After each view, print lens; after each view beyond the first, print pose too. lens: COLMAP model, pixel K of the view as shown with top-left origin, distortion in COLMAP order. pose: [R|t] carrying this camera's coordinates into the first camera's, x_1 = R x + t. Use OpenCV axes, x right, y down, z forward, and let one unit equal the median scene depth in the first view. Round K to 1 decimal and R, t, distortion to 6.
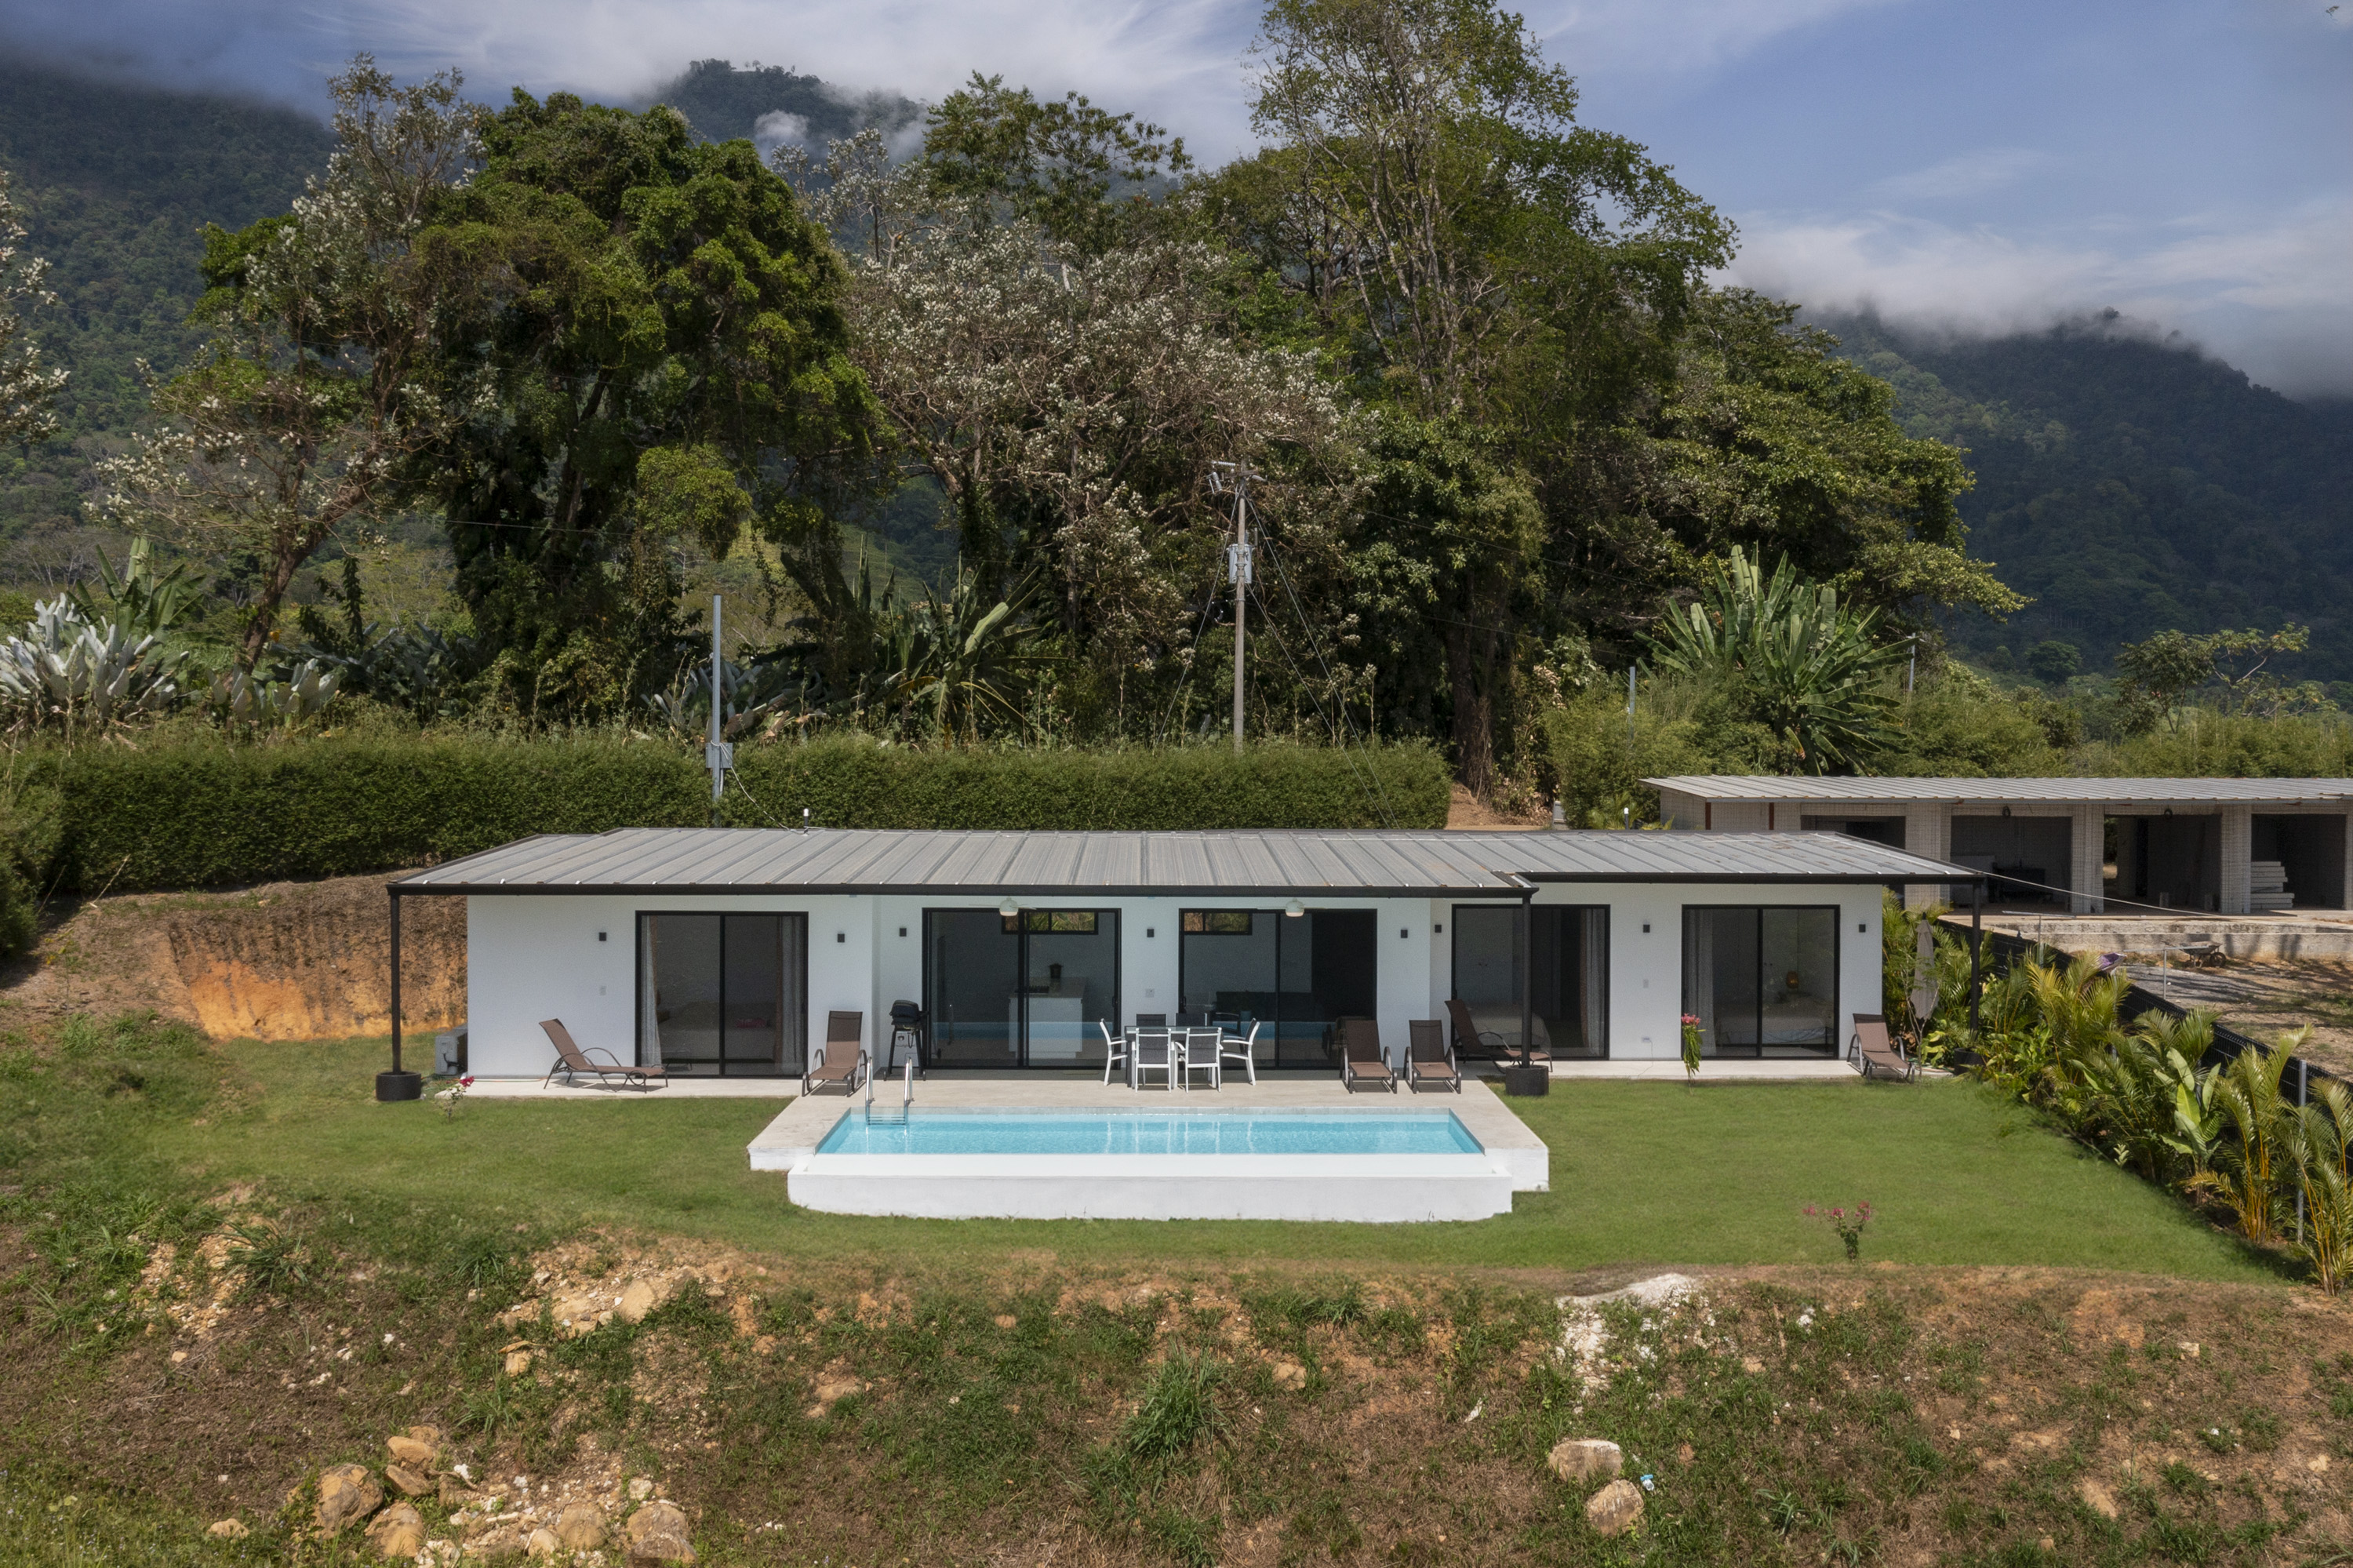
lens RADIAL K [[2346.2, 0, 1187.6], [0, 2346.2, 783.5], [0, 0, 1]] dist [-0.016778, 0.000000]
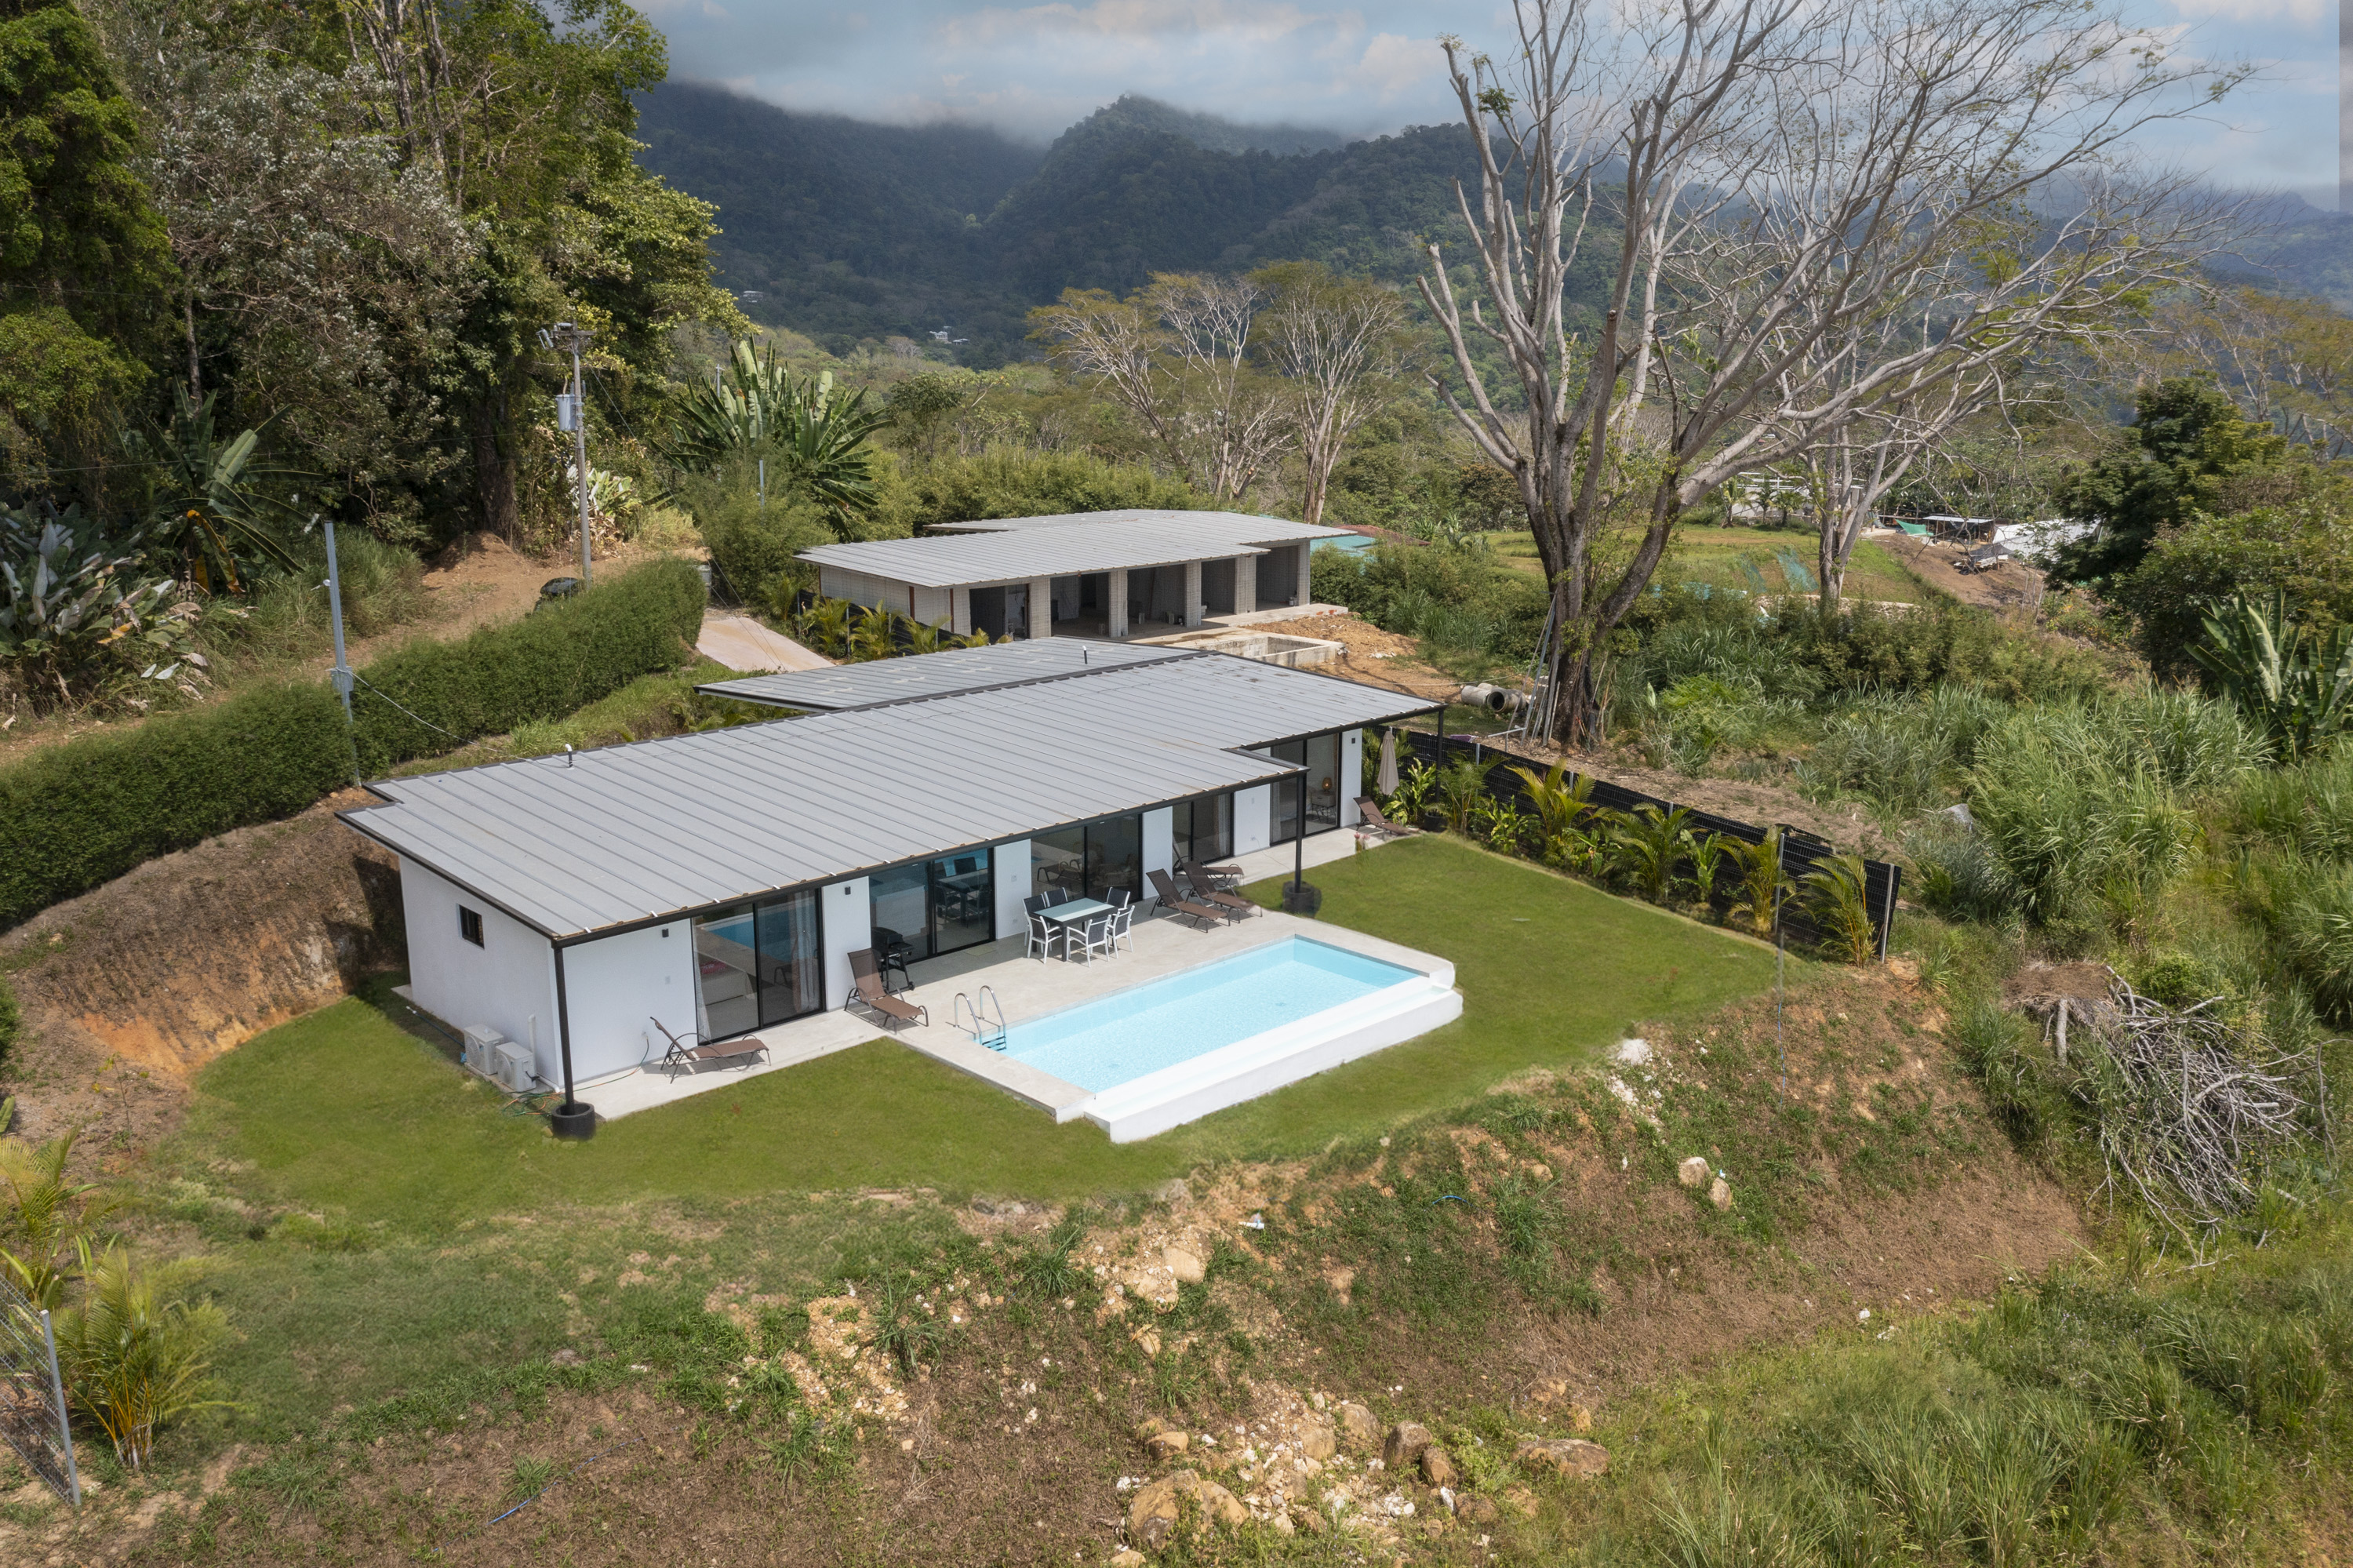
lens RADIAL K [[1871.4, 0, 1185.8], [0, 1871.4, 792.5], [0, 0, 1]] dist [-0.031855, -0.006072]
pose [[0.729160, -0.159363, 0.665530, -0.729959], [0.009073, 0.974674, 0.223448, -0.215349], [-0.684283, -0.156891, 0.712139, 0.264532]]
